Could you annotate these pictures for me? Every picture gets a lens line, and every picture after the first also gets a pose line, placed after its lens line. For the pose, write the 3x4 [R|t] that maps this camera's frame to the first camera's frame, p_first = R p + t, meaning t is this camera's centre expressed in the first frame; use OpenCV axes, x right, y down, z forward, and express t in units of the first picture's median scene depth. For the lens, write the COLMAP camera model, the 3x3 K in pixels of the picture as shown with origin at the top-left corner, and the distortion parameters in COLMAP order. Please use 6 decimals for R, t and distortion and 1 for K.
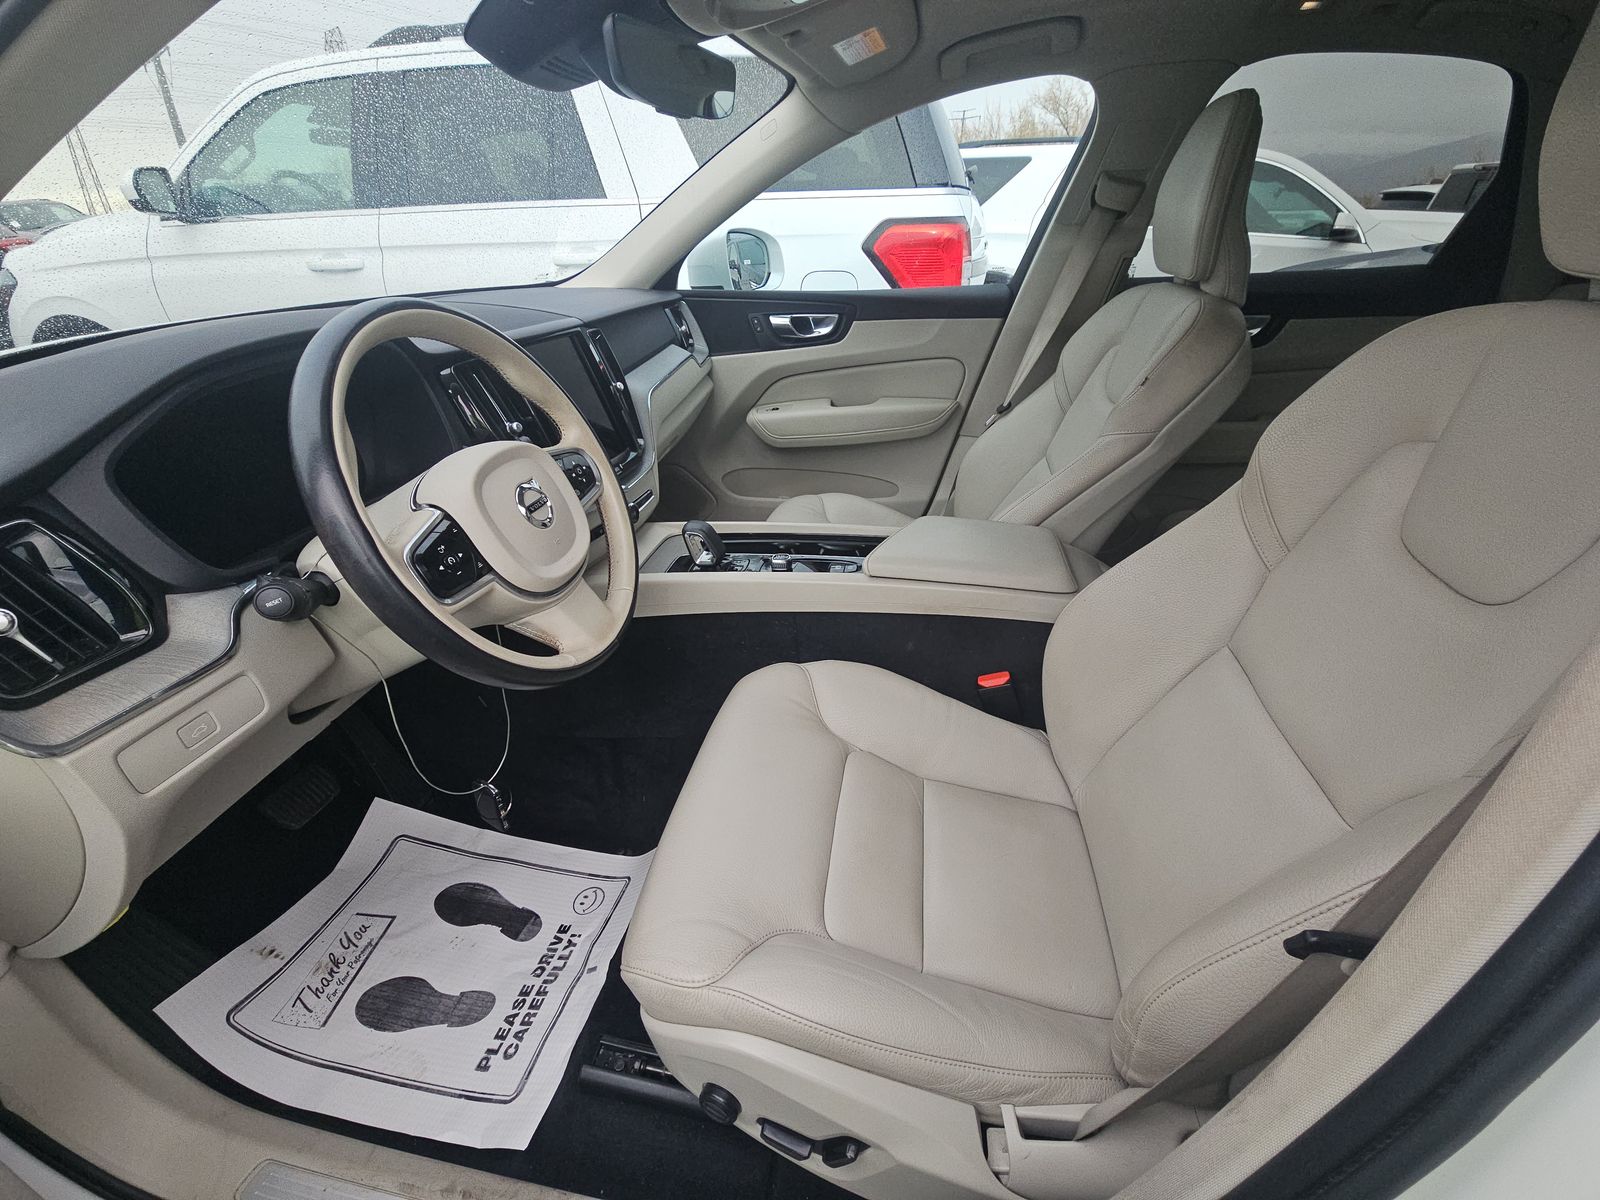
lens RADIAL K [[639.6, 0, 799.3], [0, 639.6, 599.5], [0, 0, 1]] dist [-0.008125, -0.001196]
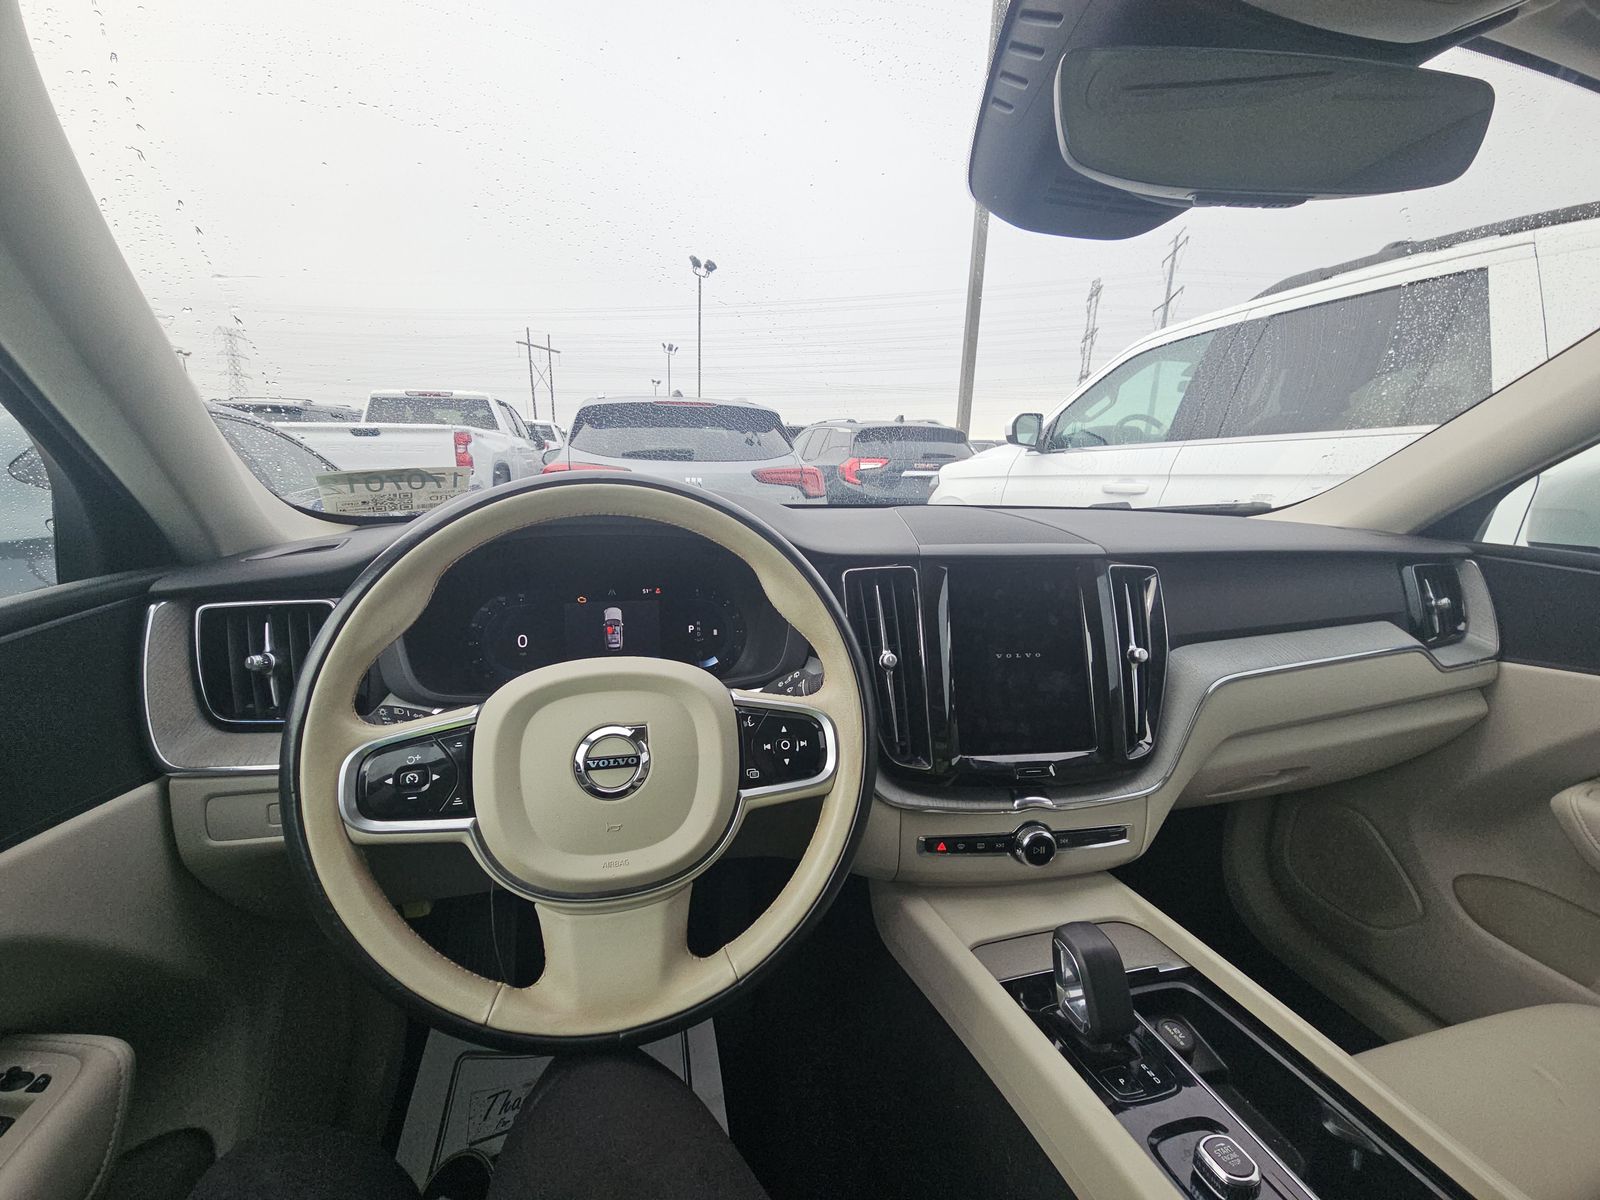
lens RADIAL K [[639.6, 0, 783.8], [0, 639.6, 605.8], [0, 0, 1]] dist [-0.008125, -0.001196]
pose [[0.400258, 0.209657, -0.892097, 0.072184], [-0.475994, 0.879422, -0.006886, -0.122586], [0.783086, 0.427389, 0.451791, 0.256450]]
